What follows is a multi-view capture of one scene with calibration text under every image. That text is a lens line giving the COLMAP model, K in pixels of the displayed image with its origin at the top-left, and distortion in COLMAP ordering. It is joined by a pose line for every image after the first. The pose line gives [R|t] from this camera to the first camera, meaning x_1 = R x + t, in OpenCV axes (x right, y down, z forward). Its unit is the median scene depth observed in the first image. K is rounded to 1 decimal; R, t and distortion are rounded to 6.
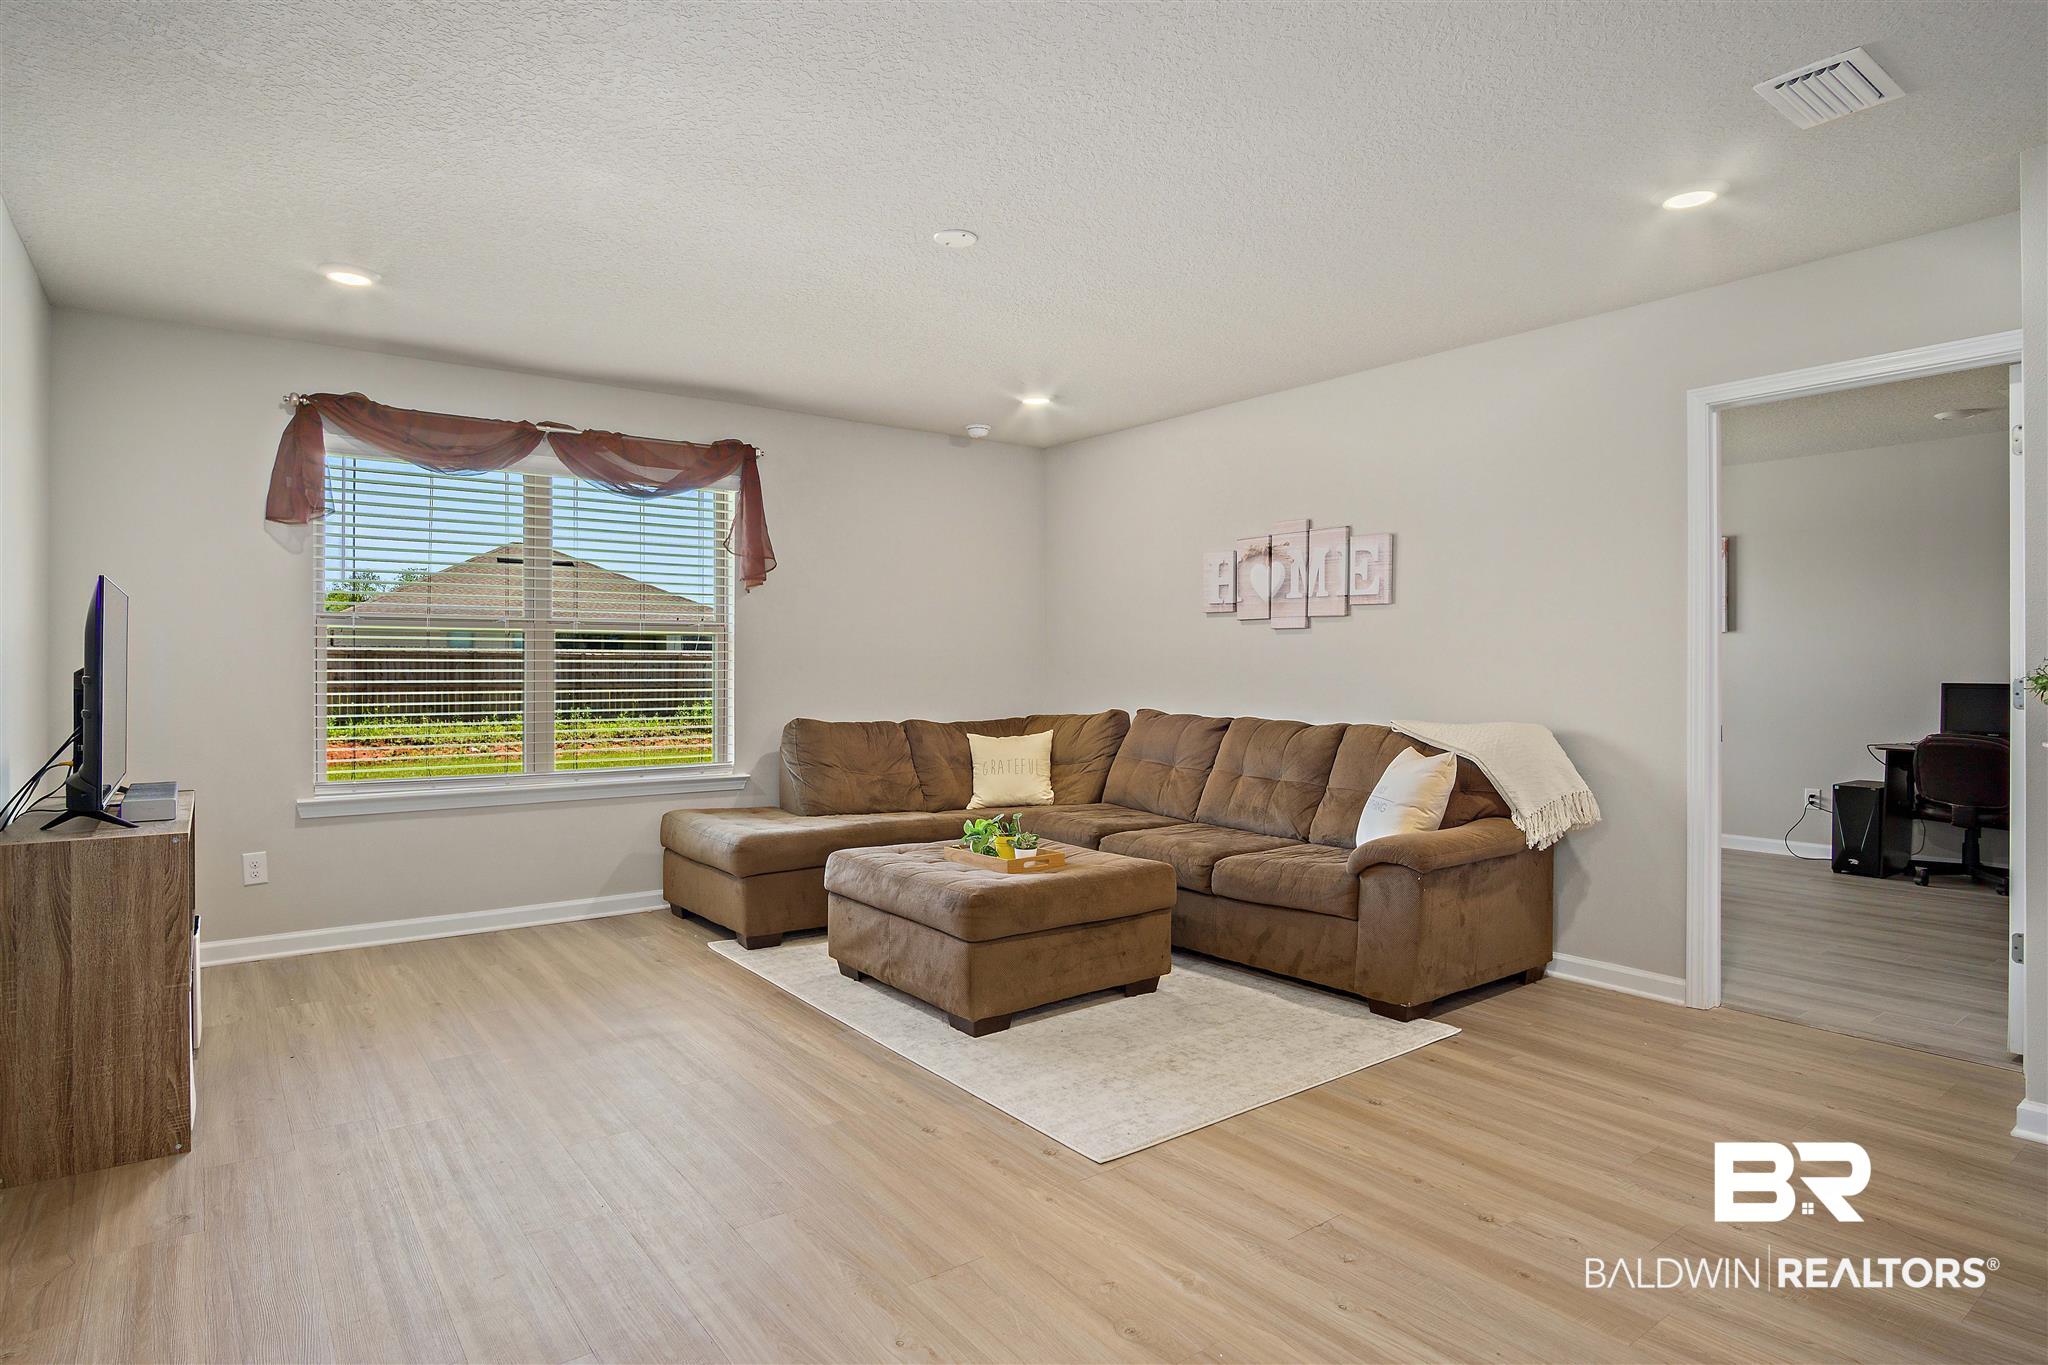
lens RADIAL K [[1107.8, 0, 1016.2], [0, 1107.8, 668.4], [0, 0, 1]] dist [-0.026778, 0.005233]
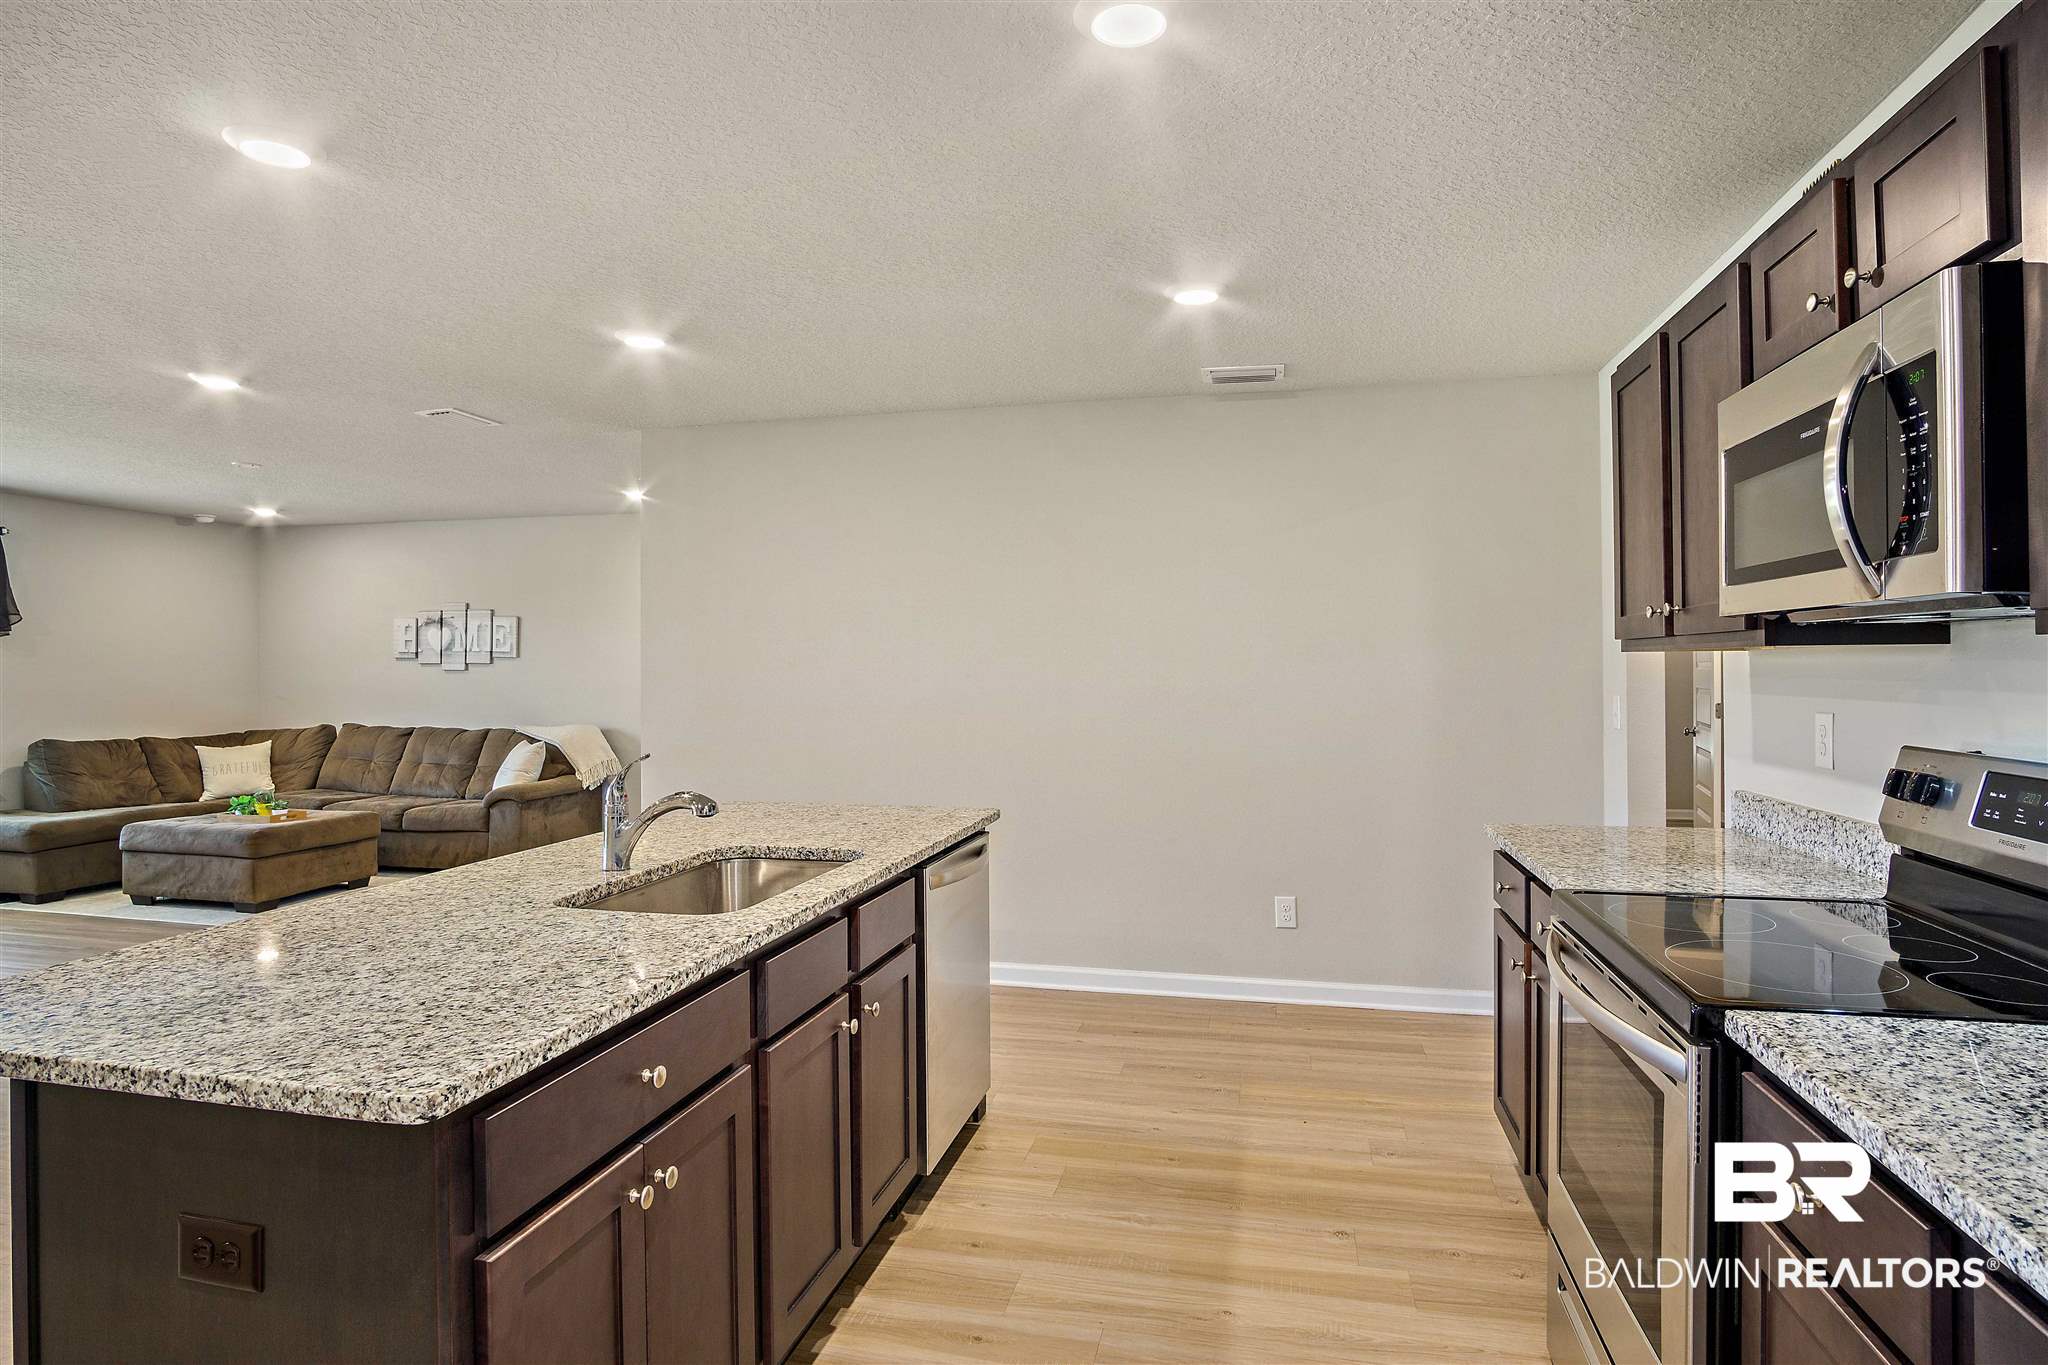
lens RADIAL K [[1107.8, 0, 1016.9], [0, 1107.8, 661.3], [0, 0, 1]] dist [-0.026778, 0.005233]
pose [[0.767596, 0.001832, 0.640931, -0.162050], [0.004033, 0.999962, -0.007688, -0.036522], [-0.640921, 0.008486, 0.767560, -0.811083]]
